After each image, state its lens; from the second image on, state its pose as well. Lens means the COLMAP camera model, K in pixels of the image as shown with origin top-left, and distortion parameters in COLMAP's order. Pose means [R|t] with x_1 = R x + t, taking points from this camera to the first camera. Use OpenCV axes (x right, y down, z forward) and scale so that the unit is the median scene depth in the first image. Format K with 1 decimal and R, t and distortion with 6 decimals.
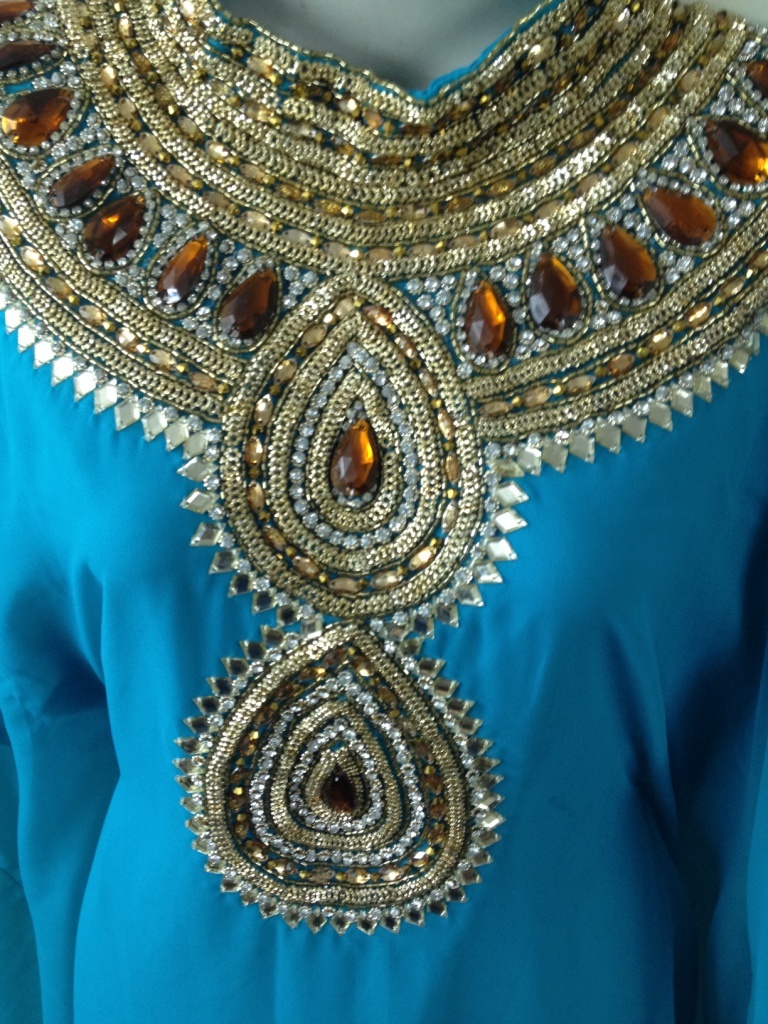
lens RADIAL K [[1041.6, 0, 379.1], [0, 1041.6, 512.6], [0, 0, 1]] dist [0.035348, 0.000000]
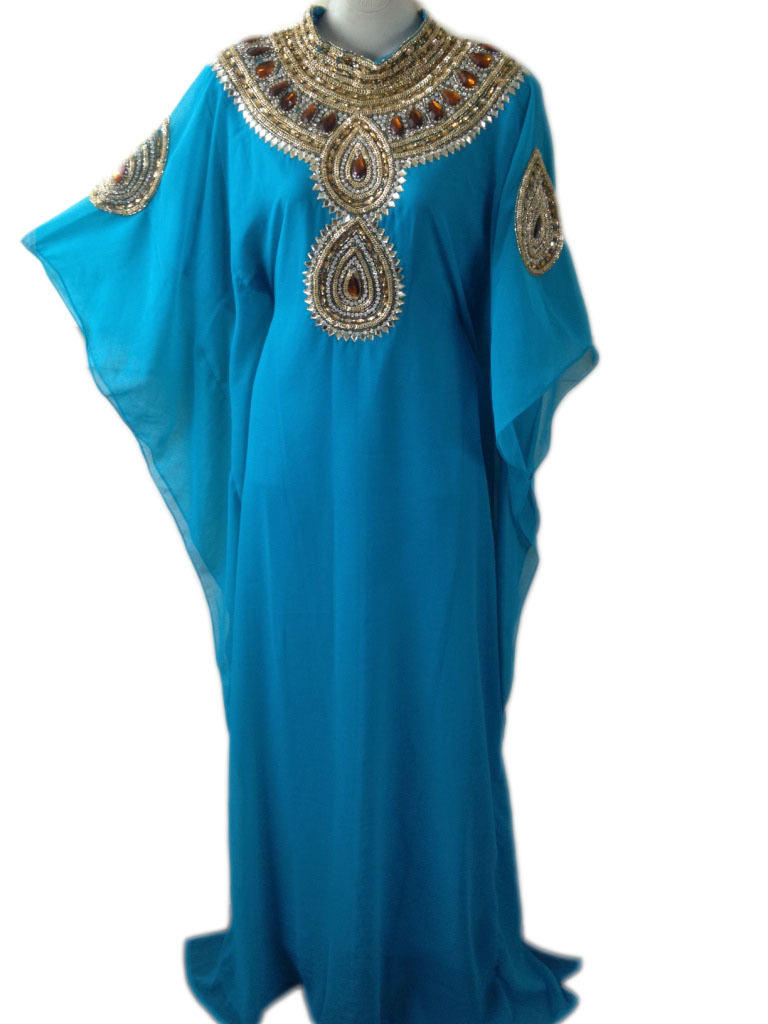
lens RADIAL K [[1041.6, 0, 389.3], [0, 1041.6, 511.7], [0, 0, 1]] dist [0.035348, 0.000000]
pose [[0.999846, -0.004031, 0.017094, 0.014542], [0.004225, 0.999927, -0.011321, 1.134549], [-0.017047, 0.011391, 0.999790, -2.471610]]
